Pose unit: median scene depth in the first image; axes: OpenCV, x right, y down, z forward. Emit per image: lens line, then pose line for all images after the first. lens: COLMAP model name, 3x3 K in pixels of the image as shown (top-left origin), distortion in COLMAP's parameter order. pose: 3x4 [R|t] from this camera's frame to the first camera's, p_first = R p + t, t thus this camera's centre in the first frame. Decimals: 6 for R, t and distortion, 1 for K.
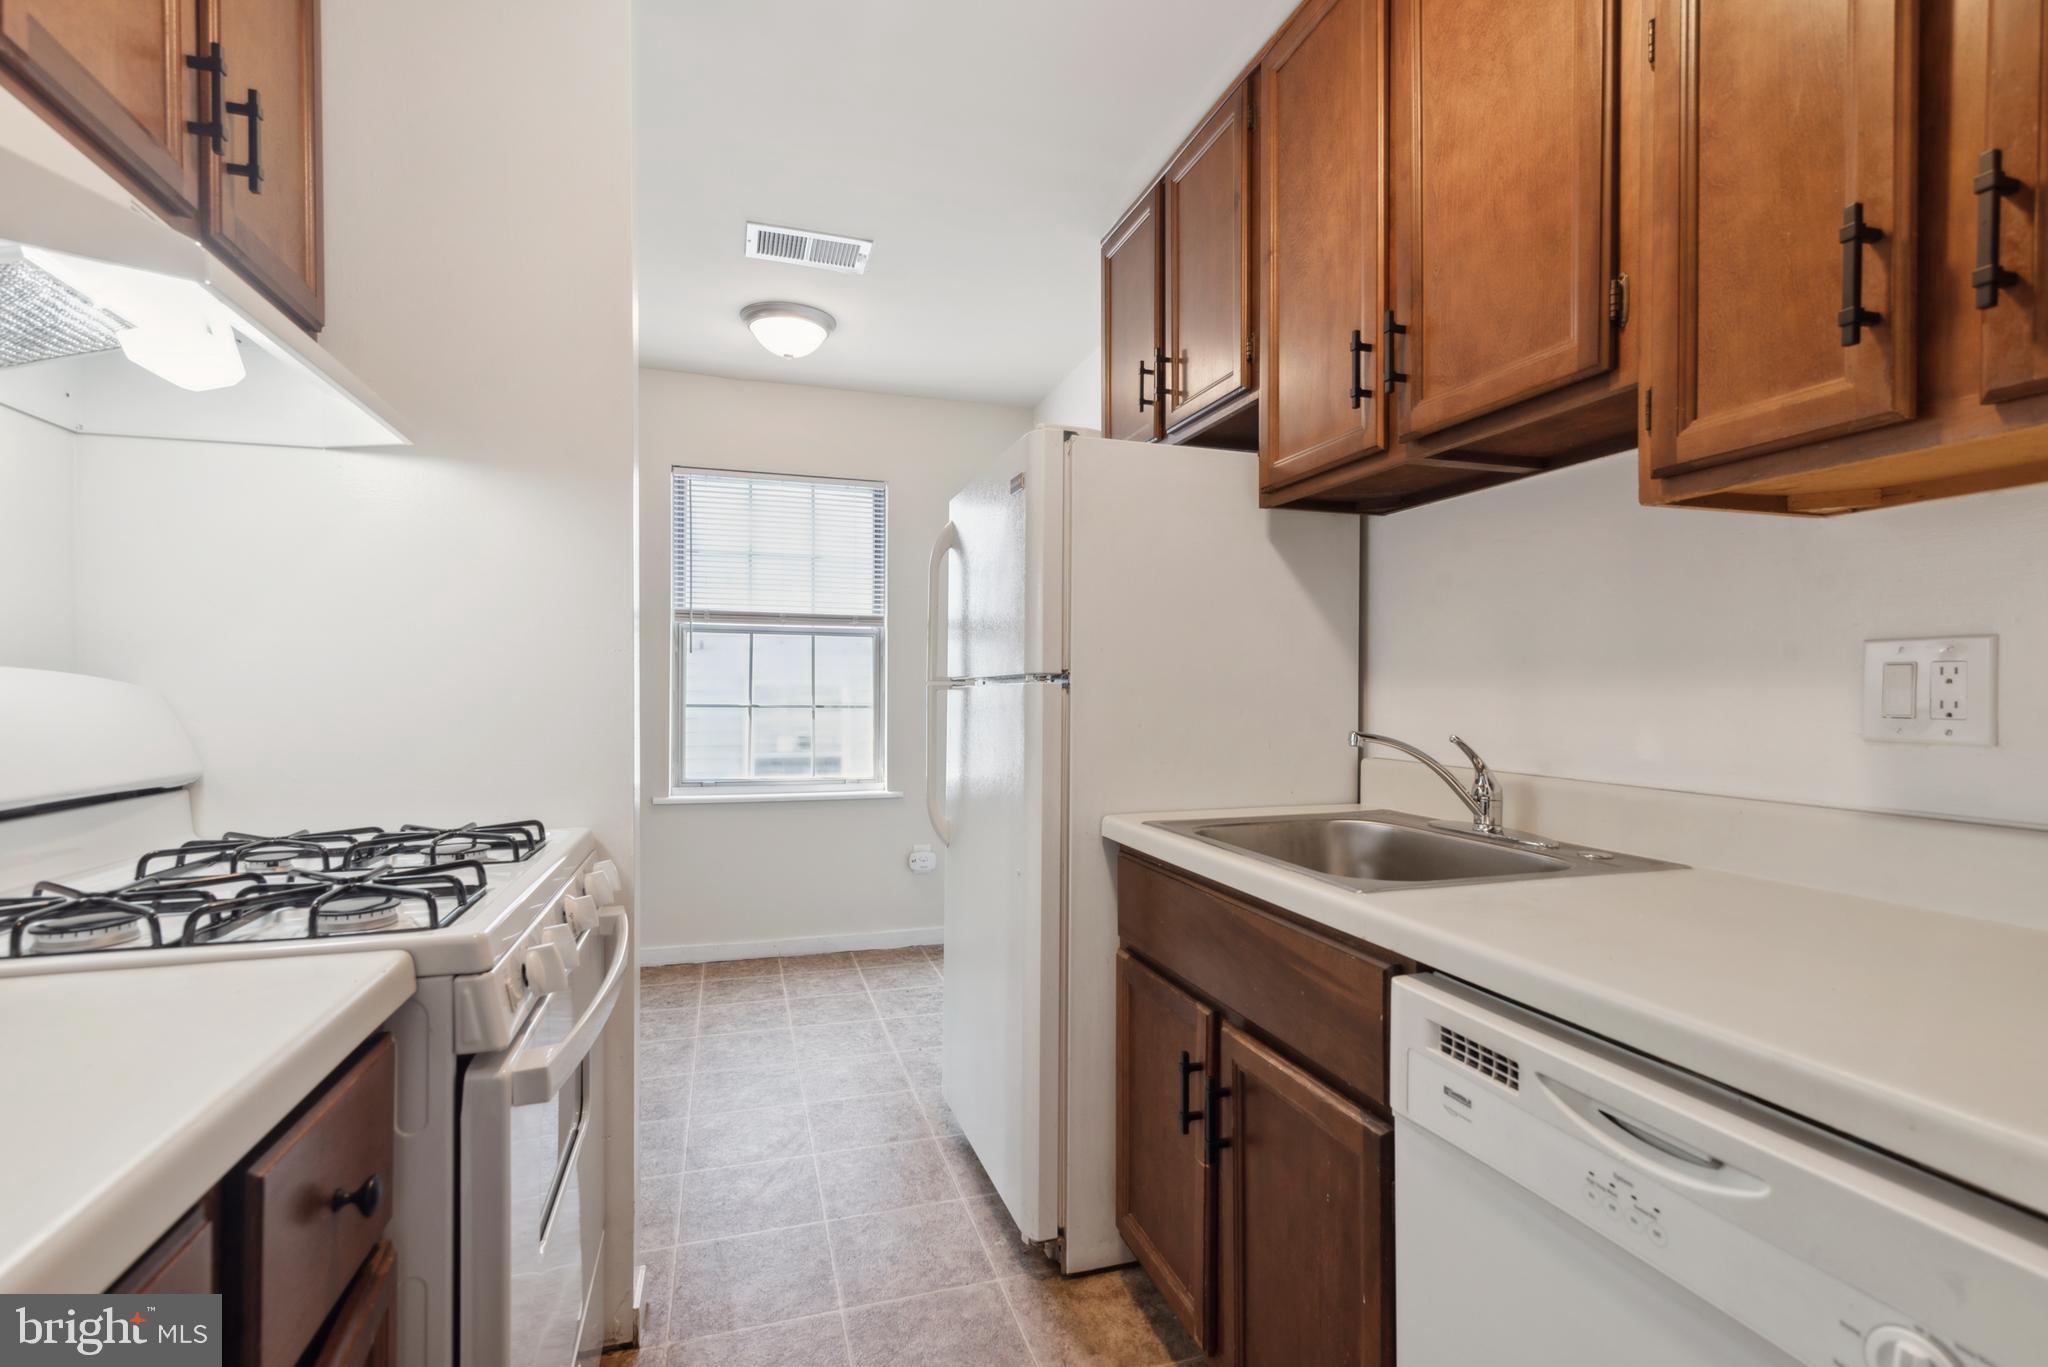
lens RADIAL K [[944.9, 0, 1023.9], [0, 944.9, 695.1], [0, 0, 1]] dist [0.013189, -0.000767]
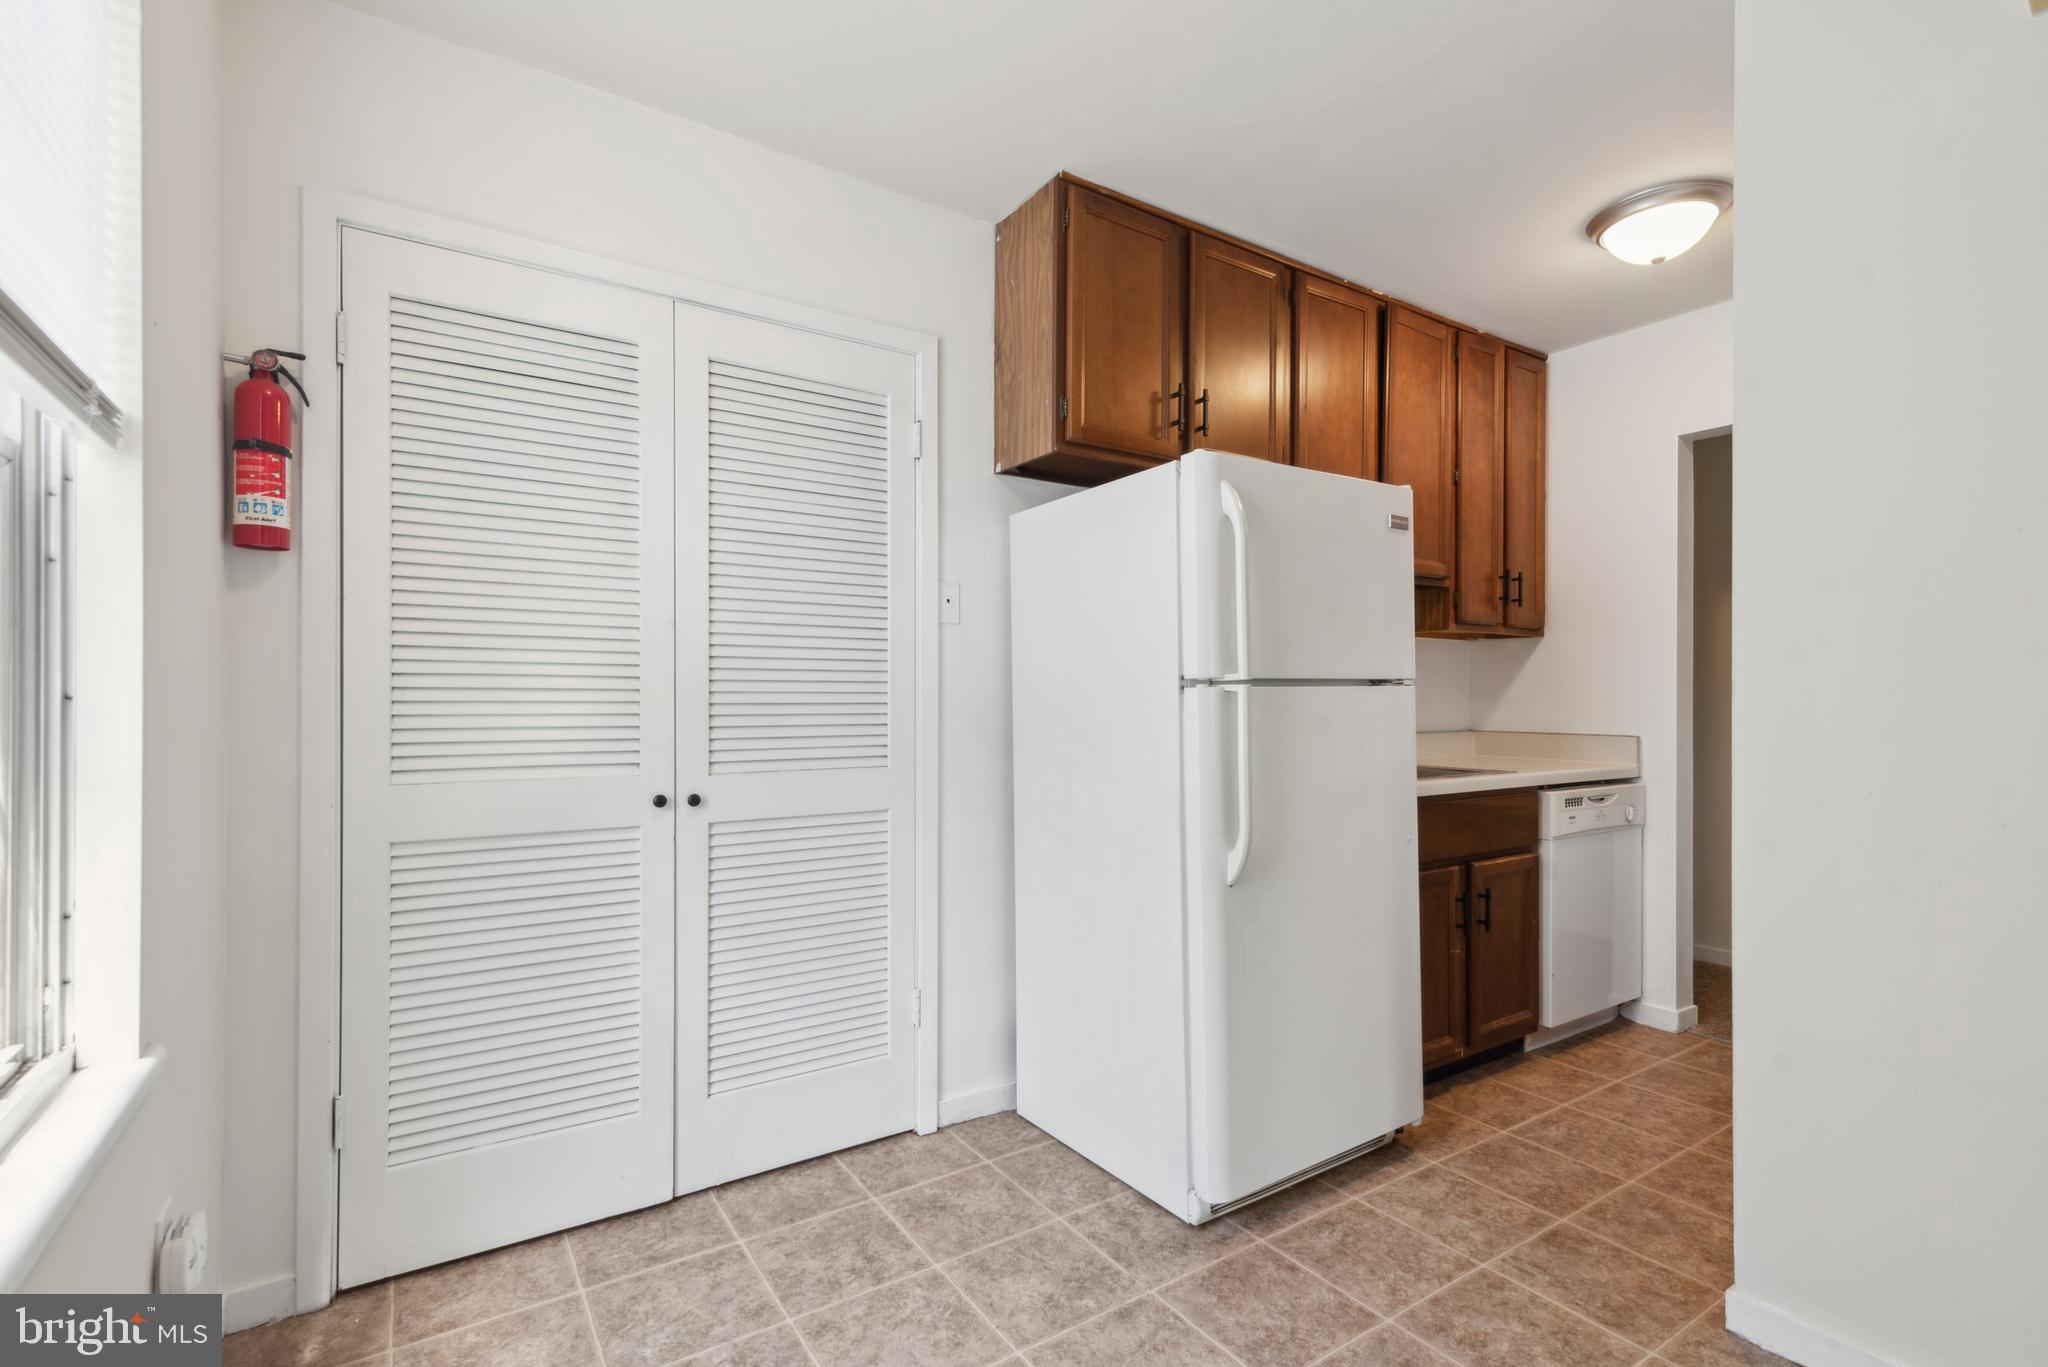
lens RADIAL K [[944.9, 0, 1024.7], [0, 944.9, 695.3], [0, 0, 1]] dist [0.013189, -0.000767]
pose [[-0.274406, 0.004904, 0.961602, -0.825960], [0.008526, 0.999960, -0.002666, -0.000449], [-0.961576, 0.007466, -0.274436, 1.416214]]
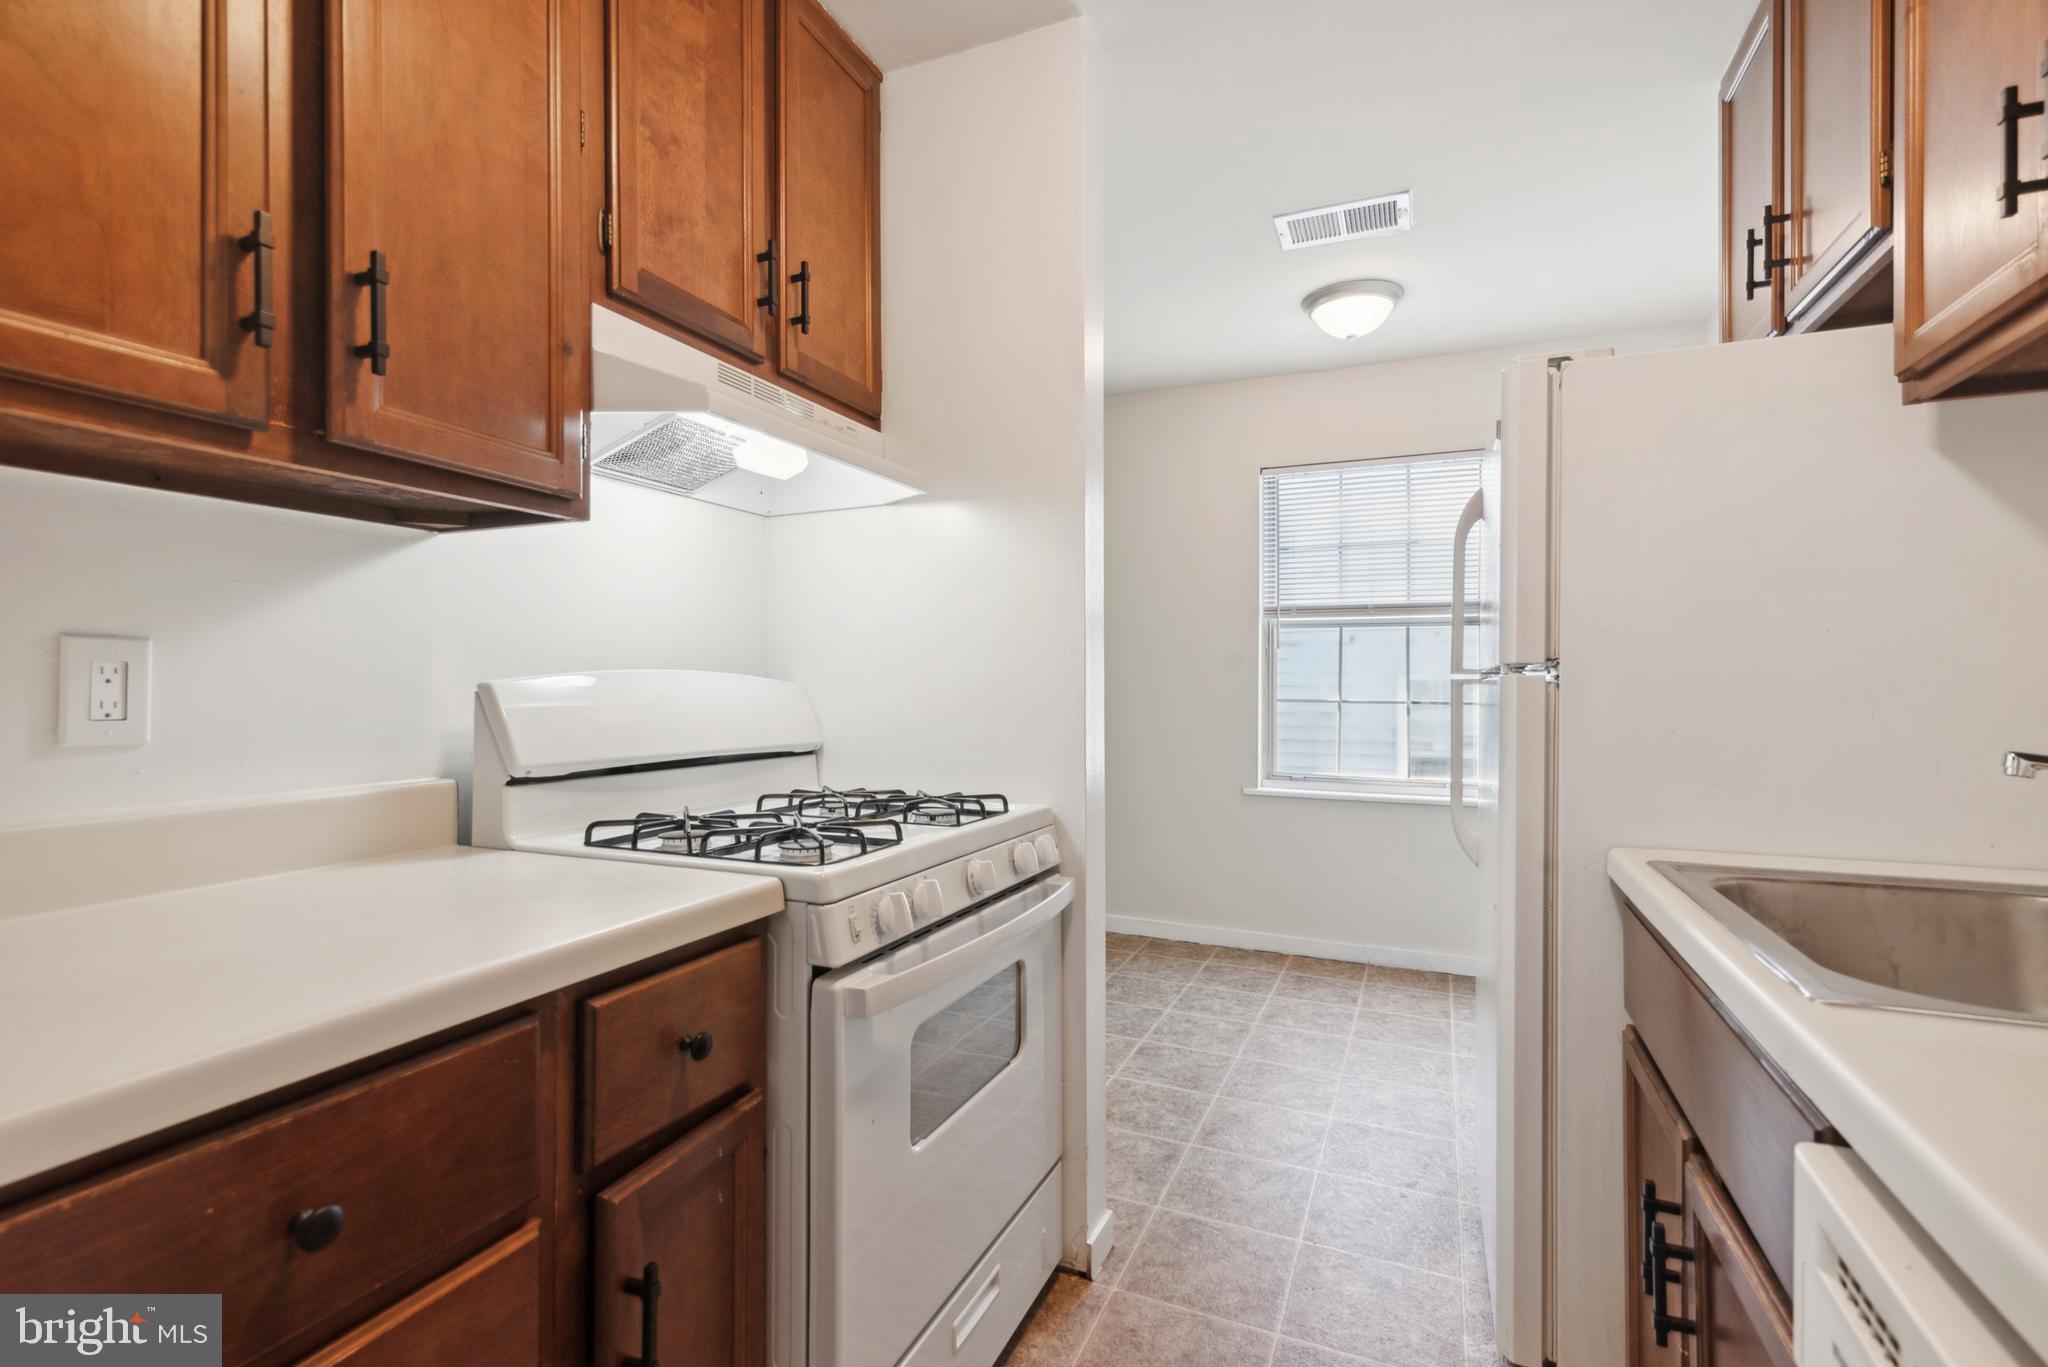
lens RADIAL K [[944.9, 0, 1024.1], [0, 944.9, 686.0], [0, 0, 1]] dist [0.013189, -0.000767]
pose [[0.749704, -0.000487, -0.661774, 0.188332], [-0.002517, 0.999990, -0.003587, 0.000071], [0.661769, 0.004355, 0.749695, 0.084966]]
